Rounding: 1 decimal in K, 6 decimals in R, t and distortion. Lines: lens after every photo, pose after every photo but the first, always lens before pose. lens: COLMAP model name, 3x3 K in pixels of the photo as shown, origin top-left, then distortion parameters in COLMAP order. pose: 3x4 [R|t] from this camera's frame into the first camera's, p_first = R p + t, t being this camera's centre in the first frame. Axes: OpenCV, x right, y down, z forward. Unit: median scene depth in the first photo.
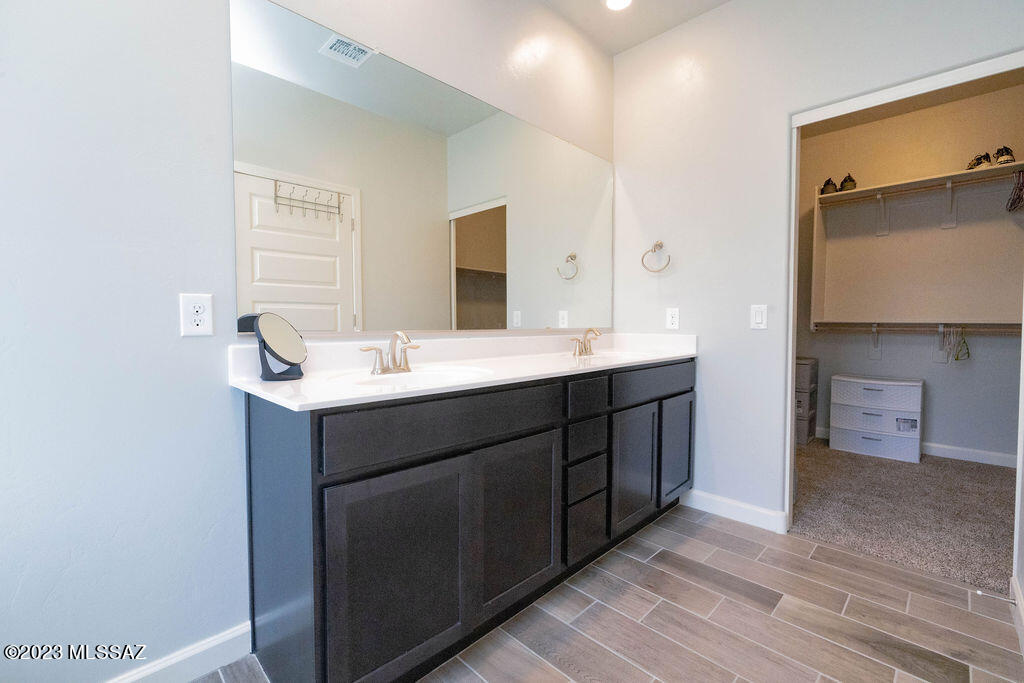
lens RADIAL K [[434.1, 0, 512.2], [0, 434.1, 340.6], [0, 0, 1]] dist [-0.002148, 0.000493]
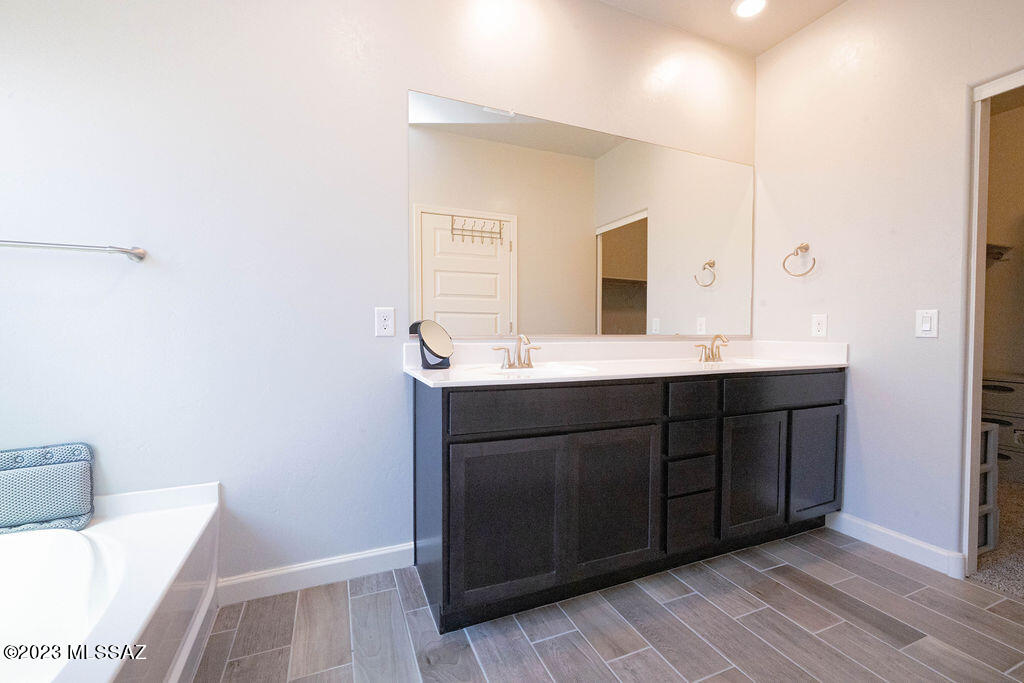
lens RADIAL K [[434.1, 0, 527.9], [0, 434.1, 343.2], [0, 0, 1]] dist [-0.002148, 0.000493]
pose [[0.931642, 0.015146, -0.363062, 0.141111], [-0.019771, 0.999764, -0.009025, 0.009541], [0.362839, 0.015586, 0.931721, -0.104621]]
